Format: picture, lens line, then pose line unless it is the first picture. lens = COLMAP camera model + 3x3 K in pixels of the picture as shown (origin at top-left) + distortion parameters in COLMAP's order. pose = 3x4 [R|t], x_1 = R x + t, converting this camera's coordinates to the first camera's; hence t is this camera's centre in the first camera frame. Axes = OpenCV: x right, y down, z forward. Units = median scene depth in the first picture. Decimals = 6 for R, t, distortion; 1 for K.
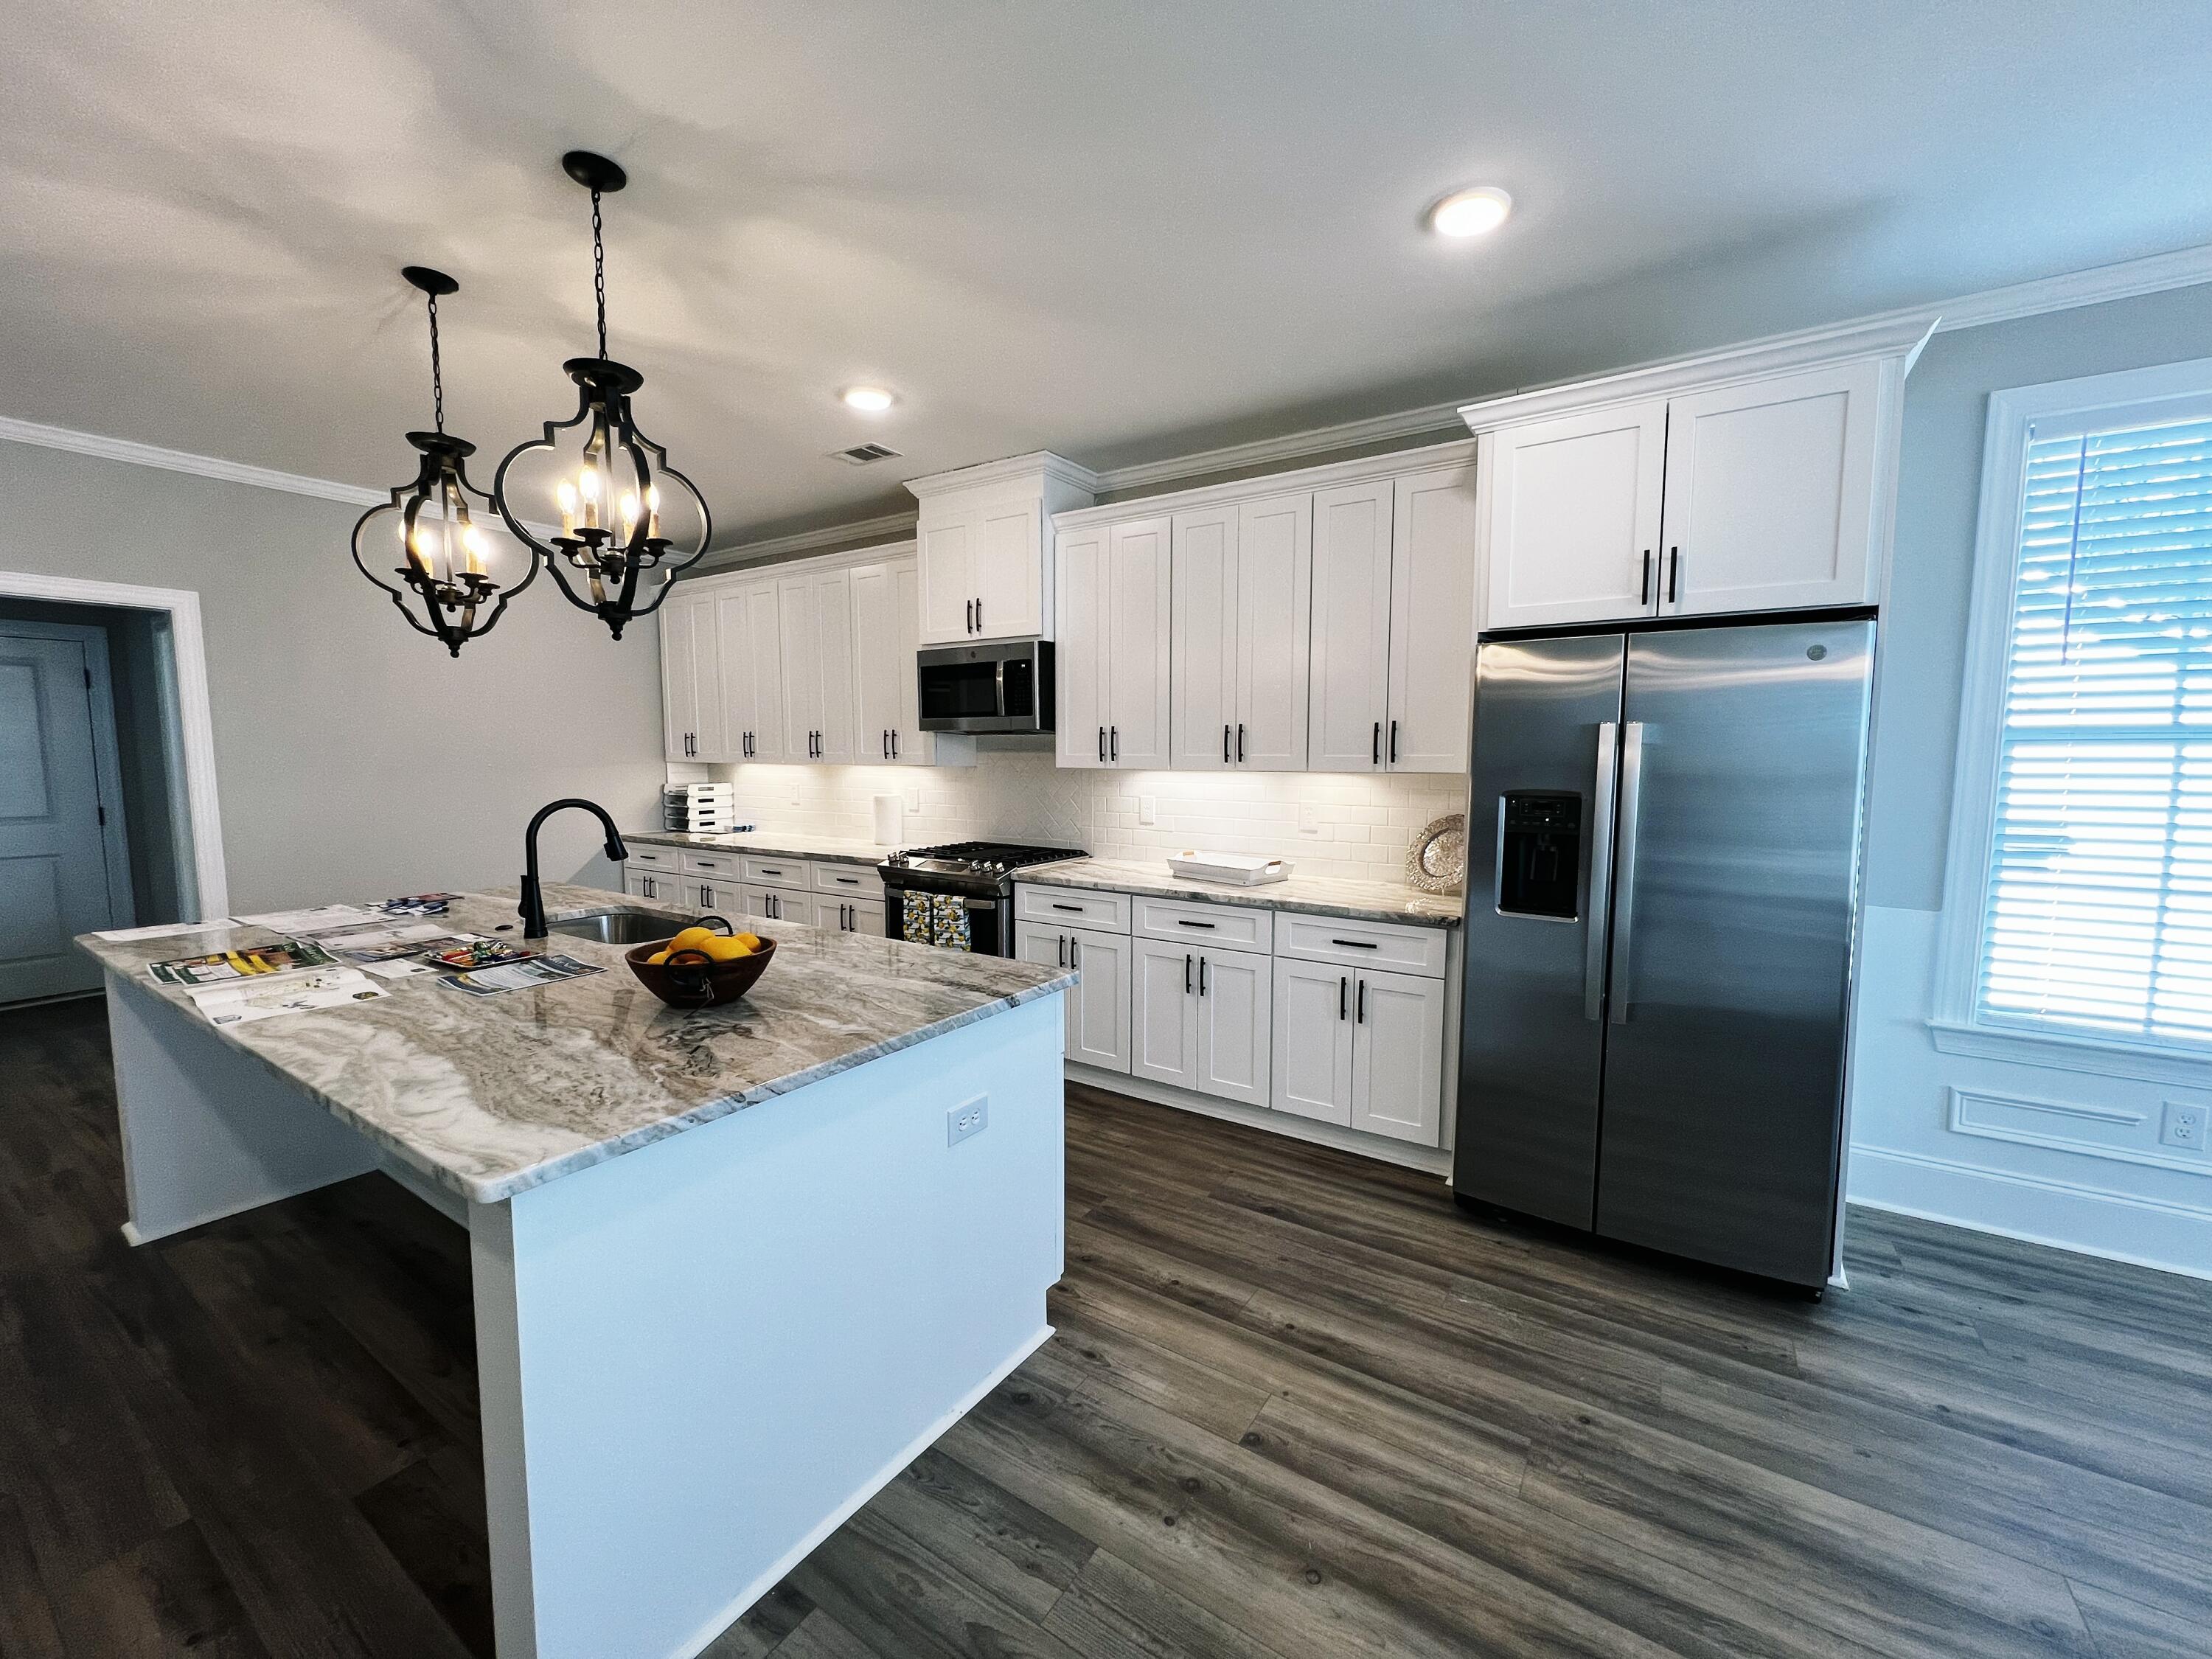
lens RADIAL K [[880.2, 0, 1106.1], [0, 880.2, 830.2], [0, 0, 1]] dist [-0.001013, 0.000277]
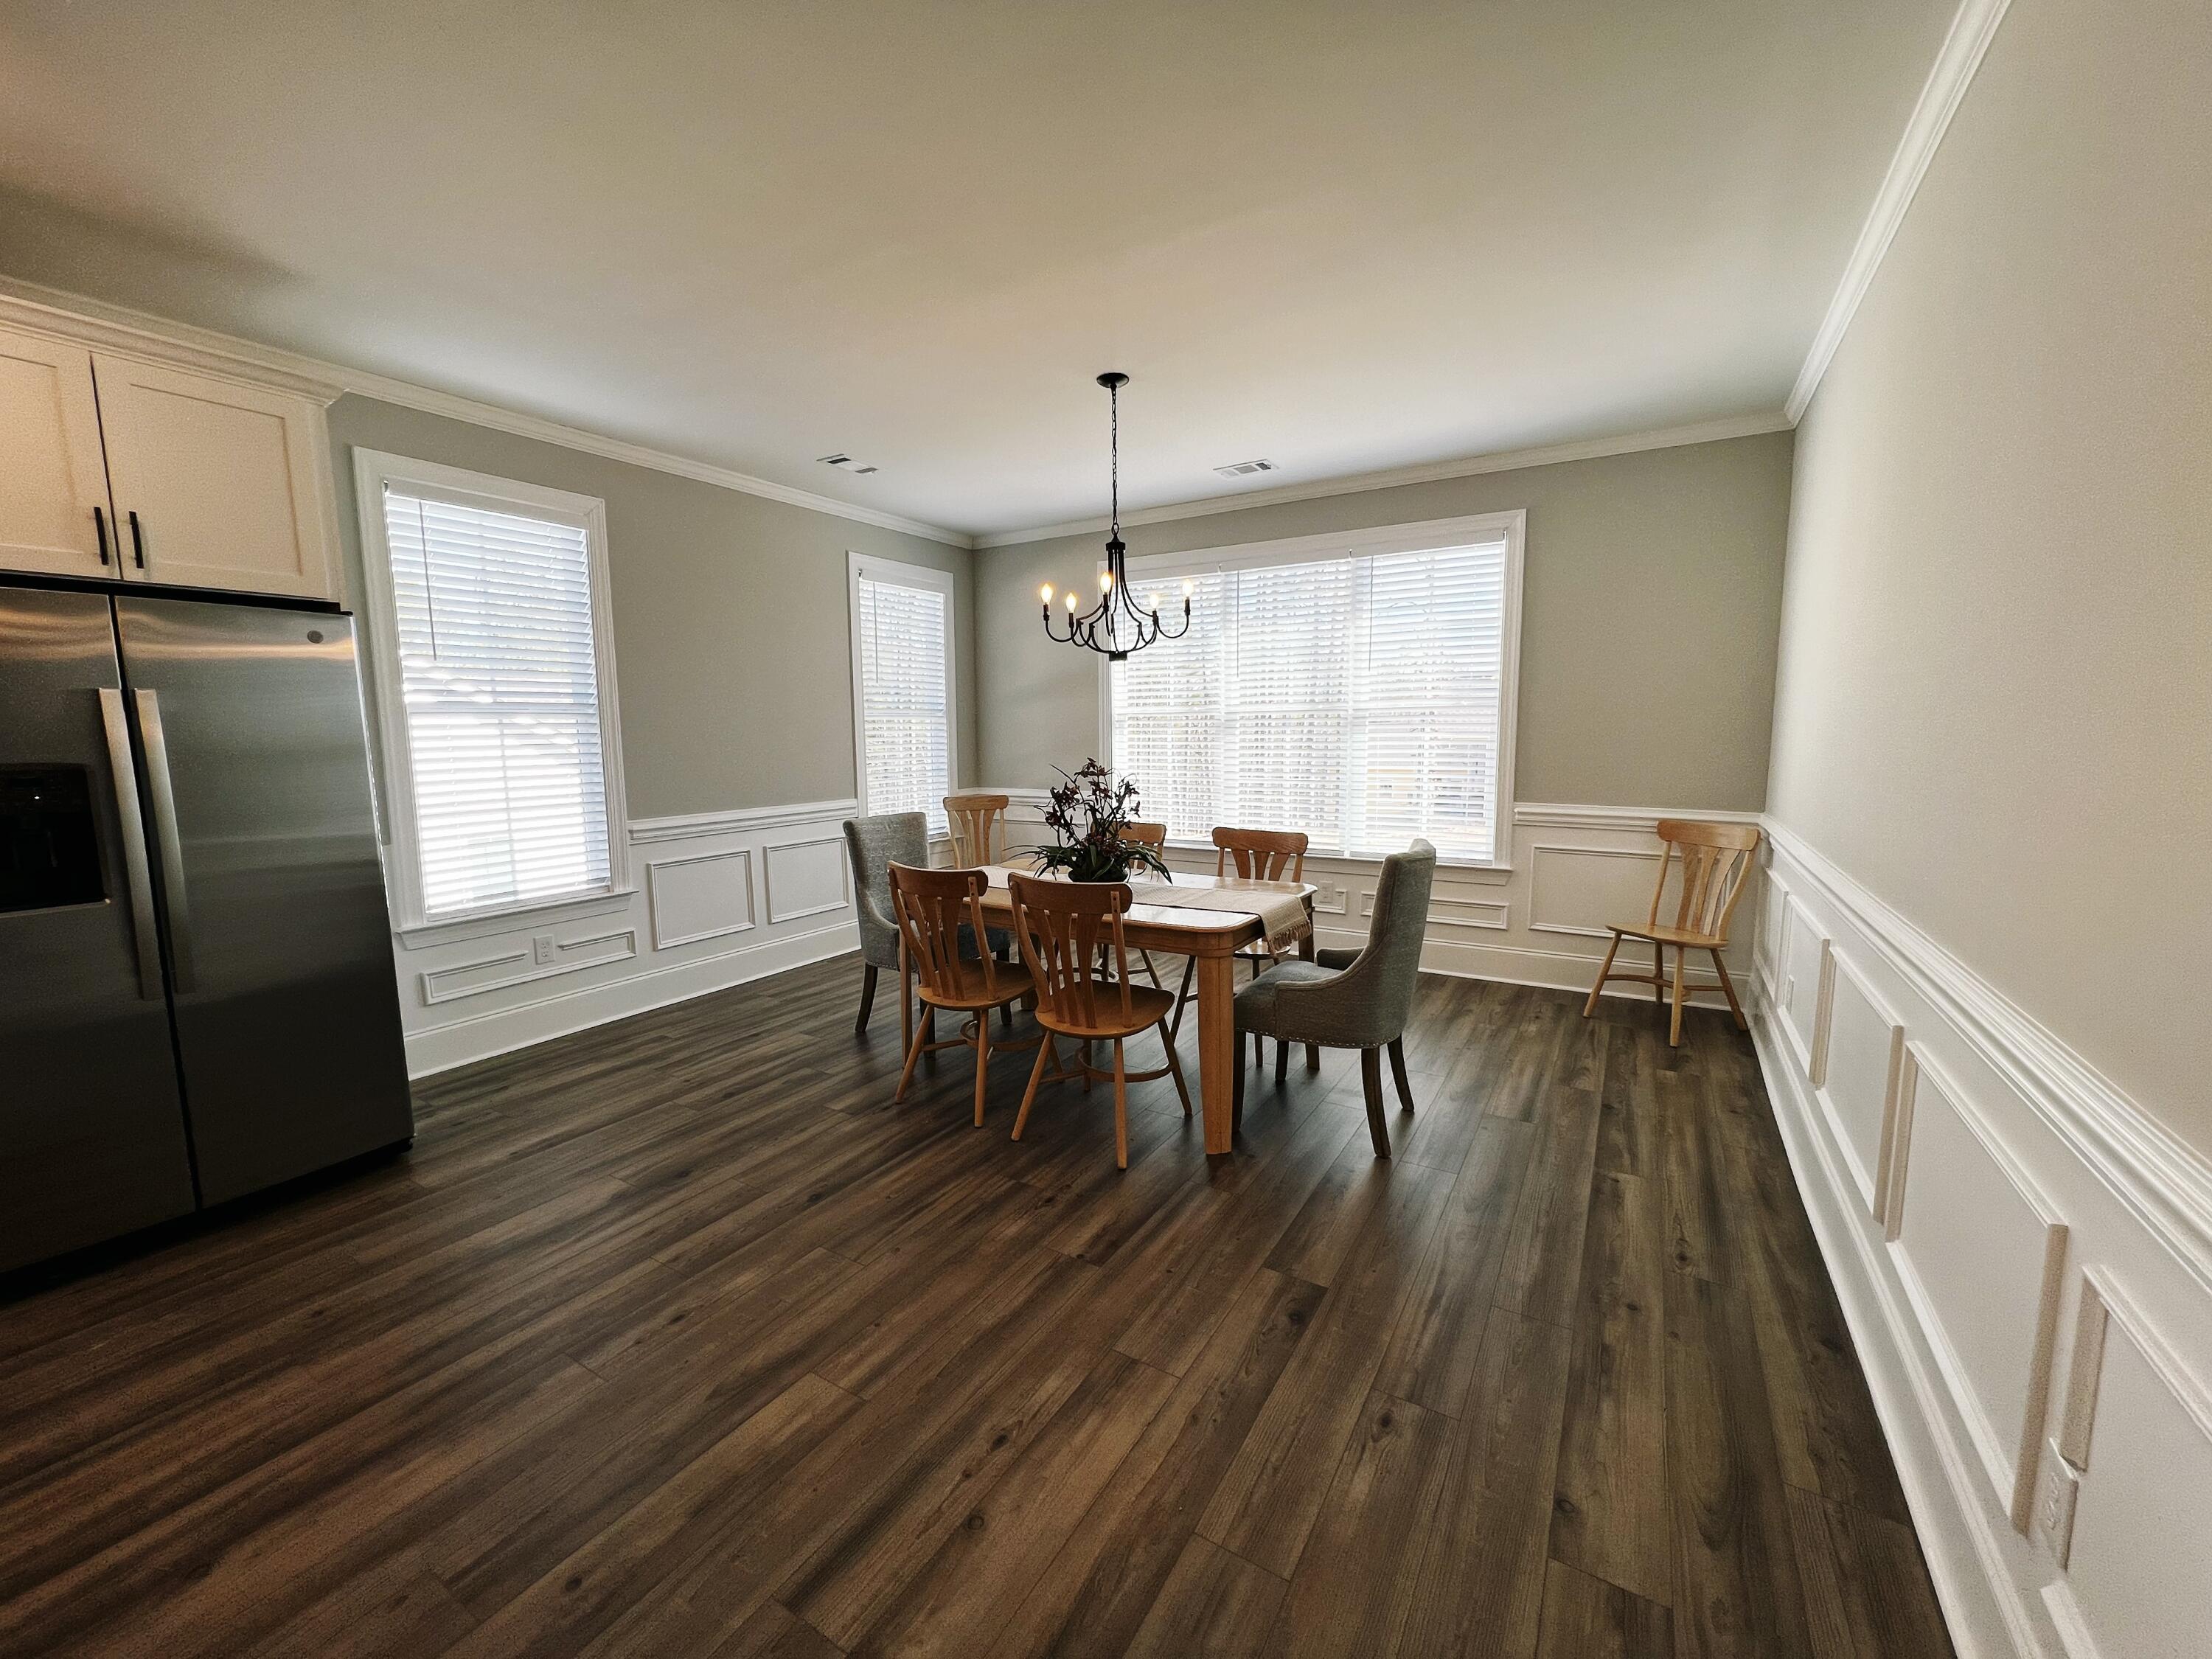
lens RADIAL K [[880.2, 0, 1106.1], [0, 880.2, 830.2], [0, 0, 1]] dist [-0.001013, 0.000277]
pose [[-0.033925, -0.119923, 0.992203, -0.258485], [0.100681, 0.987314, 0.122775, 0.012822], [-0.994340, 0.104061, -0.021421, -0.018959]]
